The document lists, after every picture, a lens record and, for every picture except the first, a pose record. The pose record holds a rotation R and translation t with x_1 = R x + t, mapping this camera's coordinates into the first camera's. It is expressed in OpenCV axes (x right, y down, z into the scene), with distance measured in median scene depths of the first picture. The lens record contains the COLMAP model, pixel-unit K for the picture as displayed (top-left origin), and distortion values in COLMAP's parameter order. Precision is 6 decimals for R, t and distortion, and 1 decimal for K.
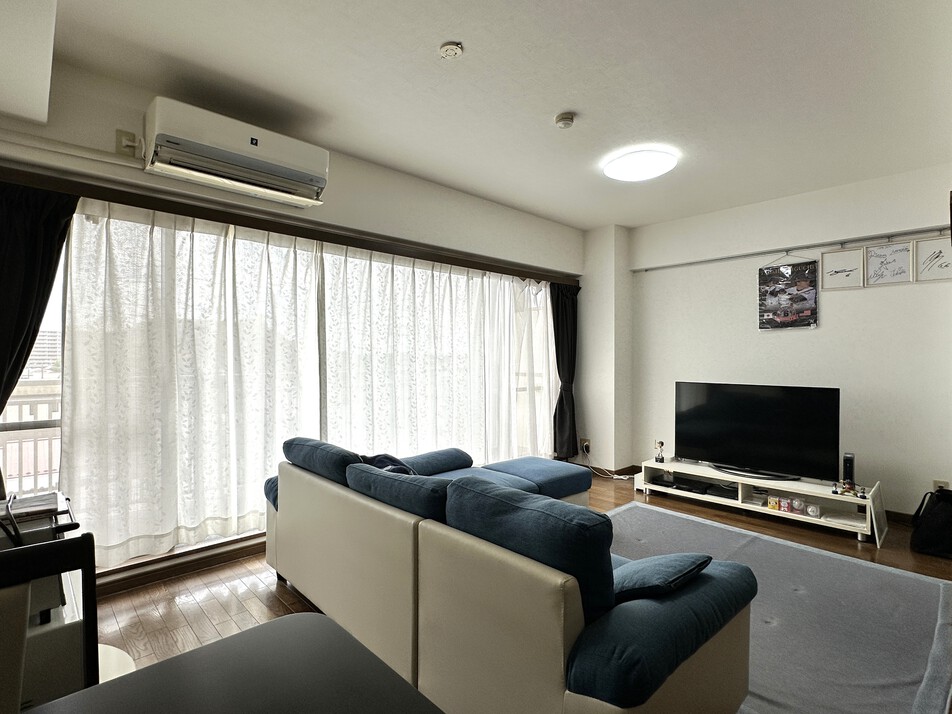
lens RADIAL K [[473.4, 0, 476.5], [0, 473.4, 356.4], [0, 0, 1]] dist [0.003342, 0.000121]
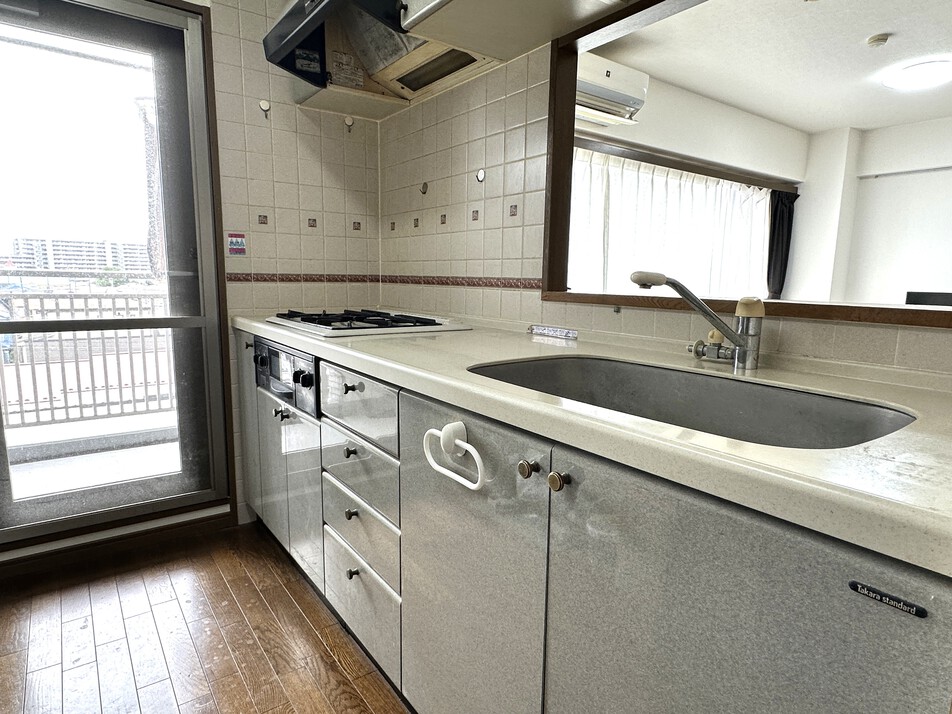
lens RADIAL K [[560.3, 0, 475.1], [0, 560.3, 358.8], [0, 0, 1]] dist [0.005003, 0.002425]
pose [[0.991507, 0.038562, -0.124202, -0.296575], [-0.020024, 0.988907, 0.147178, 0.032233], [0.128499, -0.143441, 0.981281, -0.277970]]
